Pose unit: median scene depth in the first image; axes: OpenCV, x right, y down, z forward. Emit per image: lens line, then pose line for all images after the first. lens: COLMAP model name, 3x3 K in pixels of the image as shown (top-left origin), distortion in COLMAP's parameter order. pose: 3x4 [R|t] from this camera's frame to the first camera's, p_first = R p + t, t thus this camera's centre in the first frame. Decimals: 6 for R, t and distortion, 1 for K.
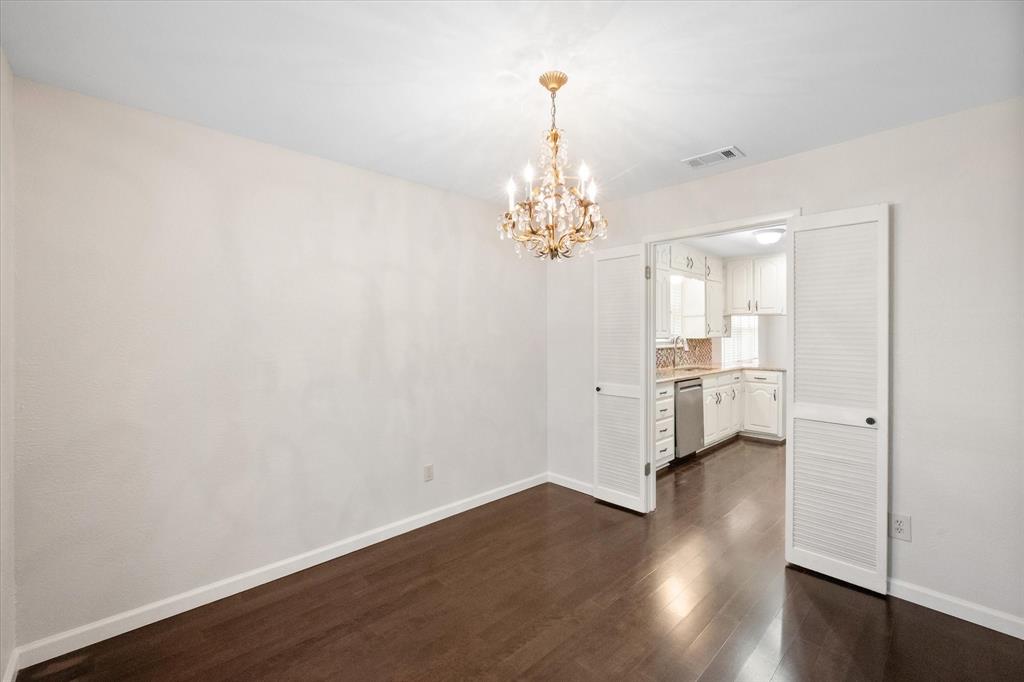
lens RADIAL K [[422.2, 0, 513.1], [0, 422.2, 337.8], [0, 0, 1]] dist [0.001935, 0.000066]
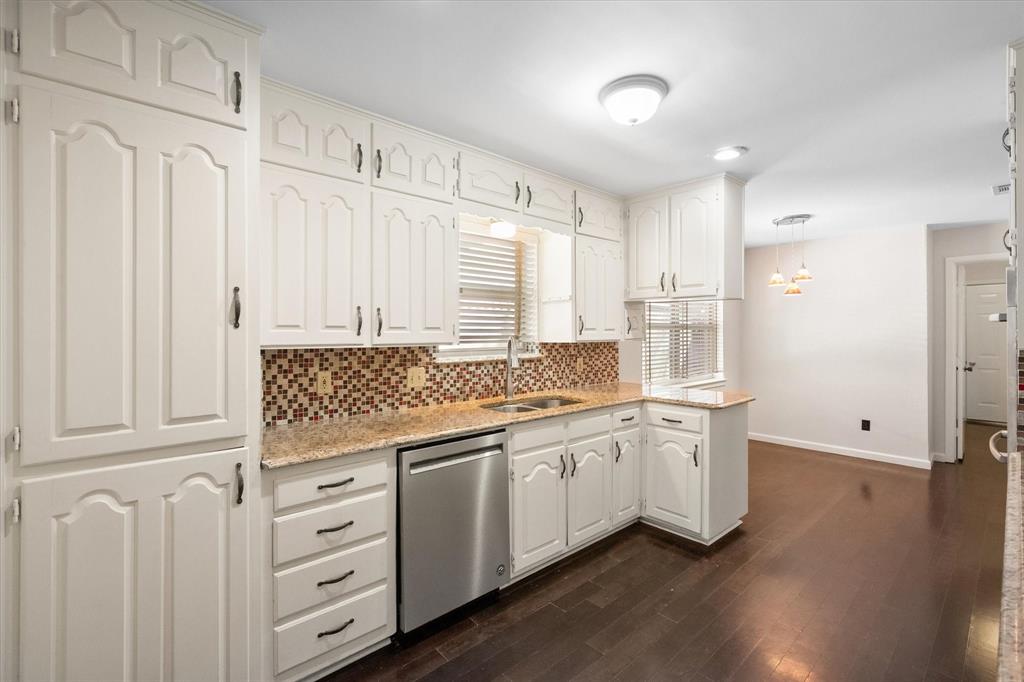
lens RADIAL K [[464.2, 0, 515.7], [0, 464.2, 330.8], [0, 0, 1]] dist [0.012417, -0.000254]
pose [[0.999831, 0.004315, -0.017871, 0.395644], [-0.004478, 0.999949, -0.009100, -0.008095], [0.017831, 0.009178, 0.999799, 0.416749]]
